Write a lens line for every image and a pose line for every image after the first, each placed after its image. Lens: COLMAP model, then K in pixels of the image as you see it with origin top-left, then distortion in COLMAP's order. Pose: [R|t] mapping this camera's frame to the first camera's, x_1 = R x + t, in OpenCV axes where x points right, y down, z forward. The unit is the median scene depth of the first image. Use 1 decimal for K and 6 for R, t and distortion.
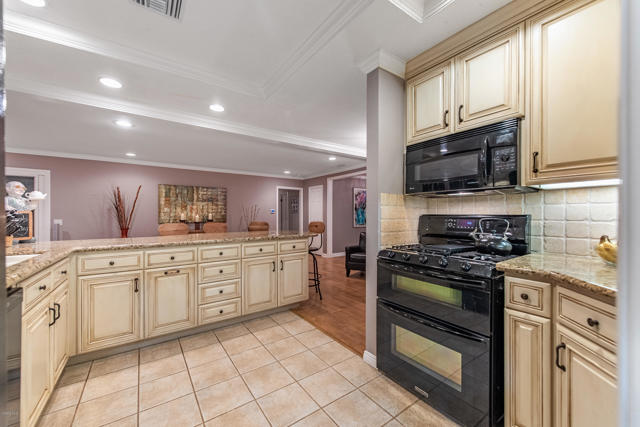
lens RADIAL K [[253.5, 0, 322.5], [0, 253.5, 215.0], [0, 0, 1]] dist [0.007665, -0.000891]
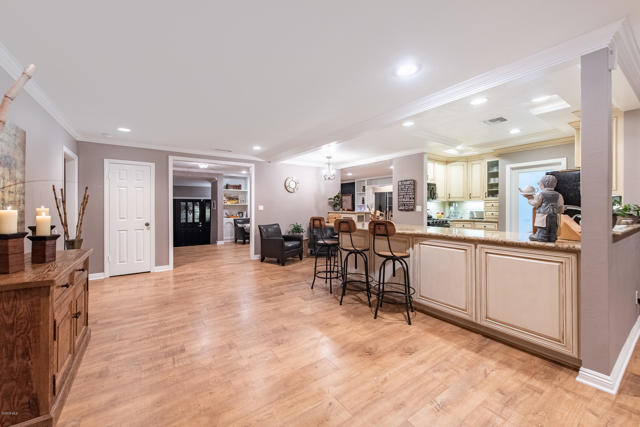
lens RADIAL K [[253.5, 0, 318.8], [0, 253.5, 209.0], [0, 0, 1]] dist [0.007665, -0.000891]
pose [[0.016104, -0.008665, 0.999833, -2.804389], [0.008050, 0.999931, 0.008536, -0.031654], [-0.999838, 0.007912, 0.016172, 2.397667]]
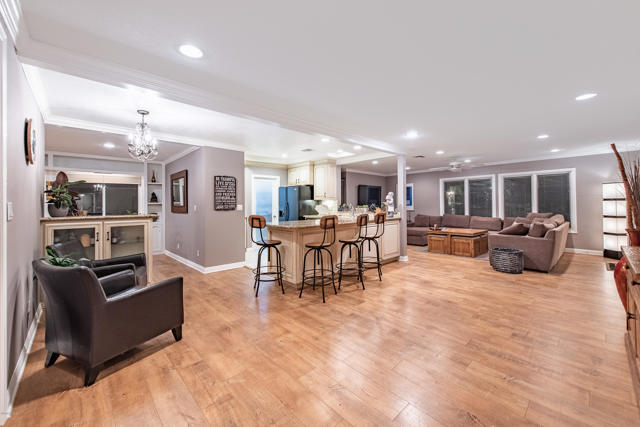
lens RADIAL K [[253.5, 0, 323.1], [0, 253.5, 205.6], [0, 0, 1]] dist [0.007665, -0.000891]
pose [[-0.991206, 0.011742, -0.131806, -0.331692], [0.010518, 0.999895, 0.009975, -0.041594], [0.131910, 0.008501, -0.991225, 4.343342]]
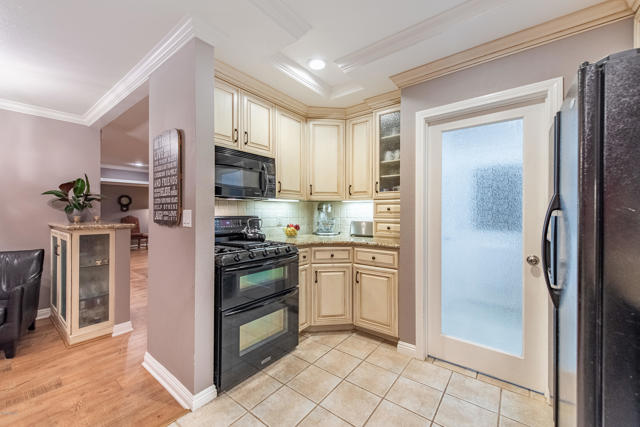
lens RADIAL K [[253.5, 0, 318.4], [0, 253.5, 212.9], [0, 0, 1]] dist [0.007665, -0.000891]
pose [[-0.286851, -0.003765, 0.957968, -0.818113], [0.006717, 0.999960, 0.005941, -0.024631], [-0.957952, 0.008139, -0.286815, 1.049819]]
